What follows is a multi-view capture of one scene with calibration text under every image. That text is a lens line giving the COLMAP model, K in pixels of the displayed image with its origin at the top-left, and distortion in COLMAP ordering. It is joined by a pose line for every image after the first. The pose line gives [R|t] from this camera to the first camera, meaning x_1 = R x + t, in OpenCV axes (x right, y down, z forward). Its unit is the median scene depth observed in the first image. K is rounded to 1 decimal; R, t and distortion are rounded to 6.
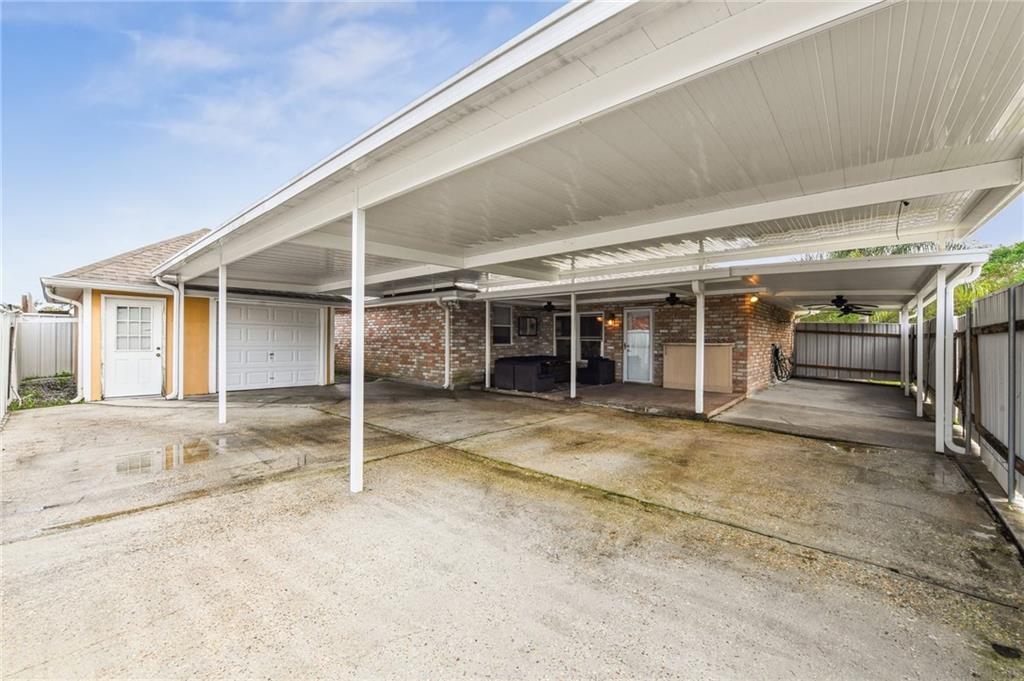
lens RADIAL K [[417.2, 0, 512.0], [0, 417.2, 340.5], [0, 0, 1]] dist [-0.017964, -0.000062]
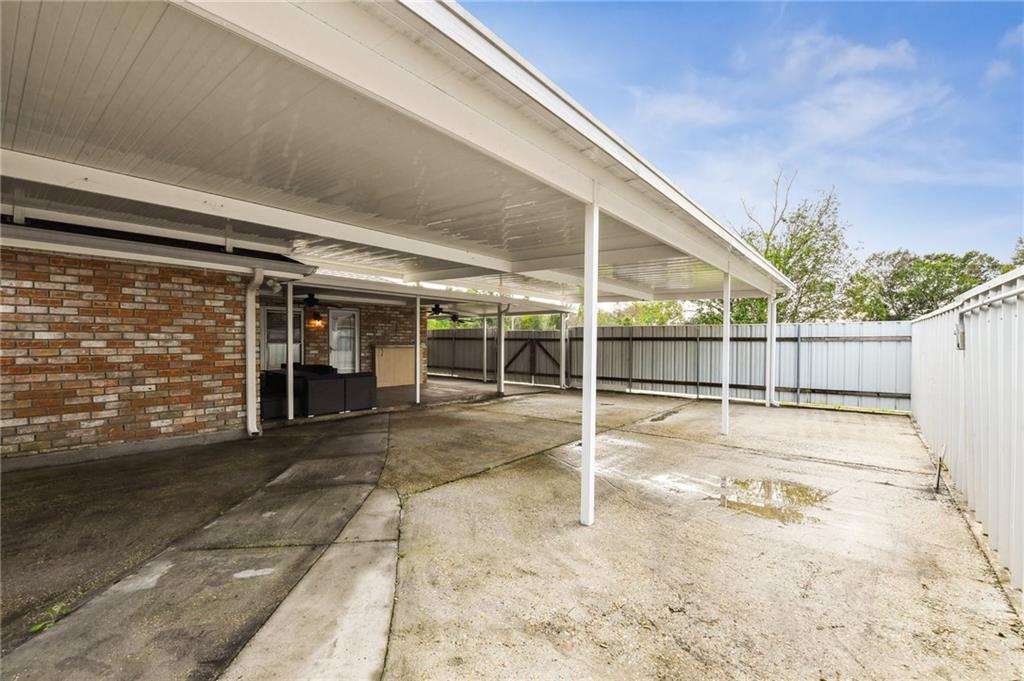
lens RADIAL K [[400.3, 0, 512.0], [0, 400.3, 340.5], [0, 0, 1]] dist [0.000269, -0.000049]
pose [[0.014813, -0.005884, 0.999873, -0.635111], [-0.002808, 0.999978, 0.005926, -0.013157], [-0.999886, -0.002896, 0.014796, 0.612448]]
